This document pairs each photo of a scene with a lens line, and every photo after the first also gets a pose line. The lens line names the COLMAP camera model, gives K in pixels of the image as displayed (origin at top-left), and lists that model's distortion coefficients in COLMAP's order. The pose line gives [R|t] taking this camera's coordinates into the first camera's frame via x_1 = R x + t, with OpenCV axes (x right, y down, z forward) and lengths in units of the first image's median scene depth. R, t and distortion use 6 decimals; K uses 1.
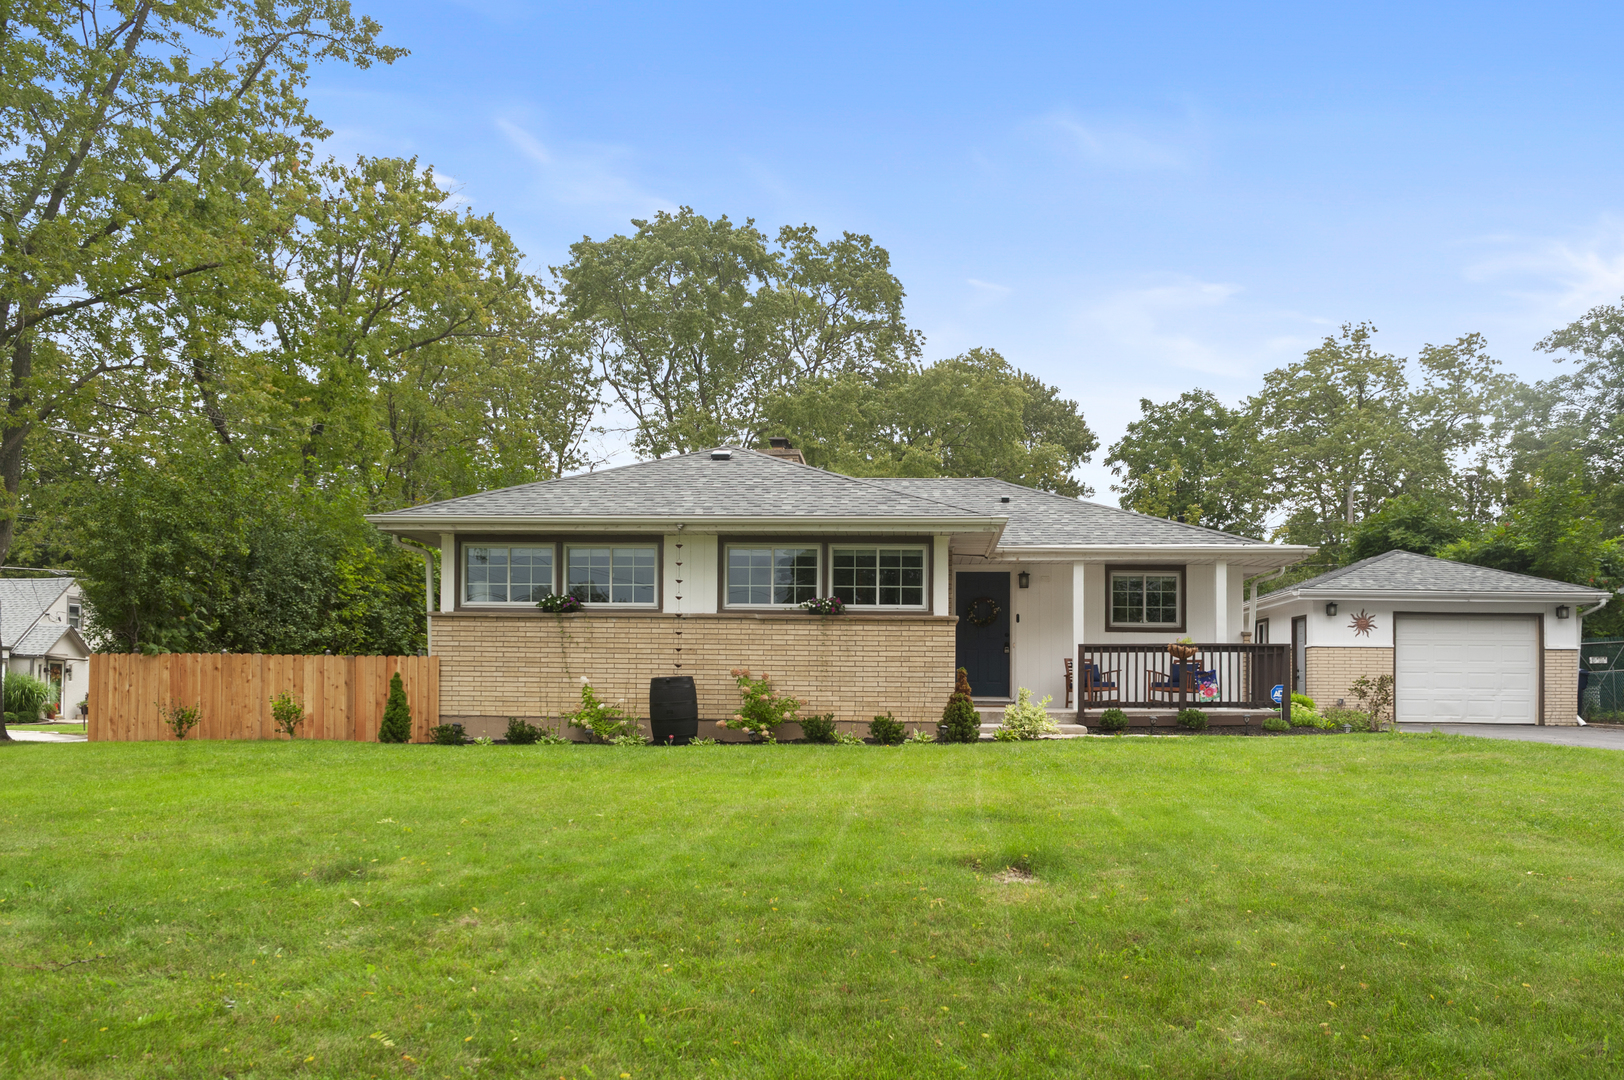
lens RADIAL K [[1231.9, 0, 809.2], [0, 1231.9, 601.7], [0, 0, 1]] dist [0.004974, -0.000581]
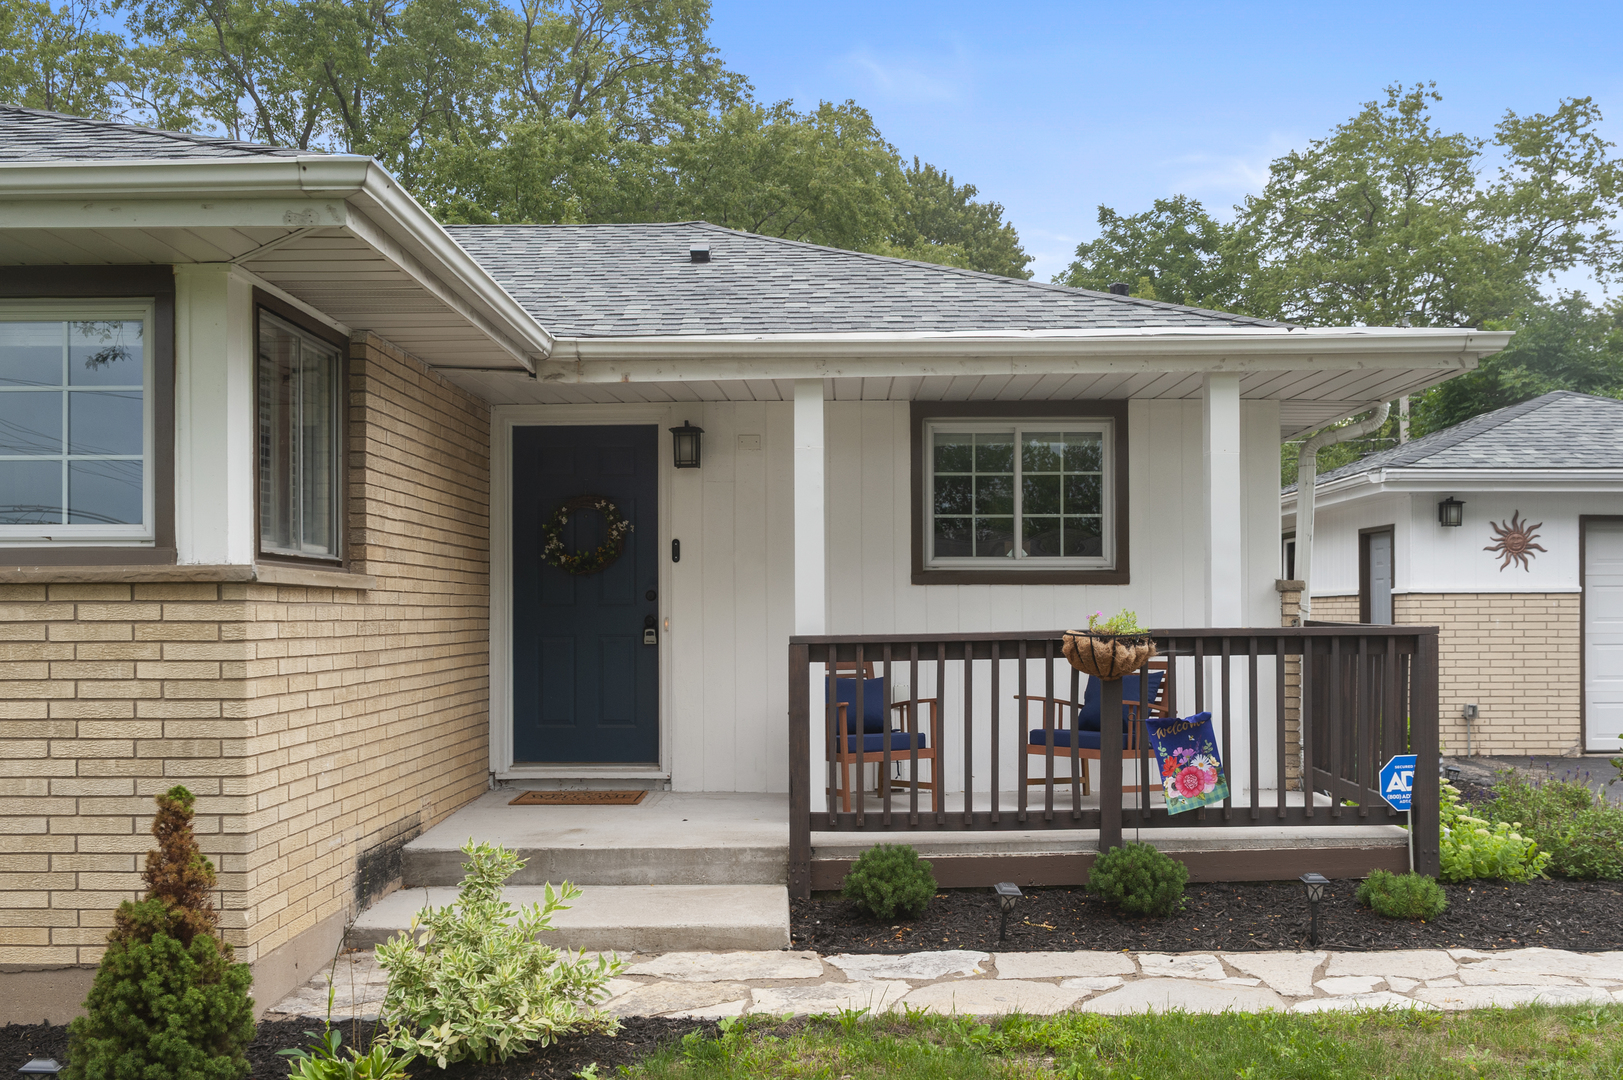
lens RADIAL K [[1519.5, 0, 811.5], [0, 1519.5, 540.0], [0, 0, 1]] dist [-0.008470, 0.004753]
pose [[0.997741, -0.014131, 0.065676, 0.147411], [0.012608, 0.999643, 0.023547, 0.000119], [-0.065985, -0.022665, 0.997563, 0.450095]]
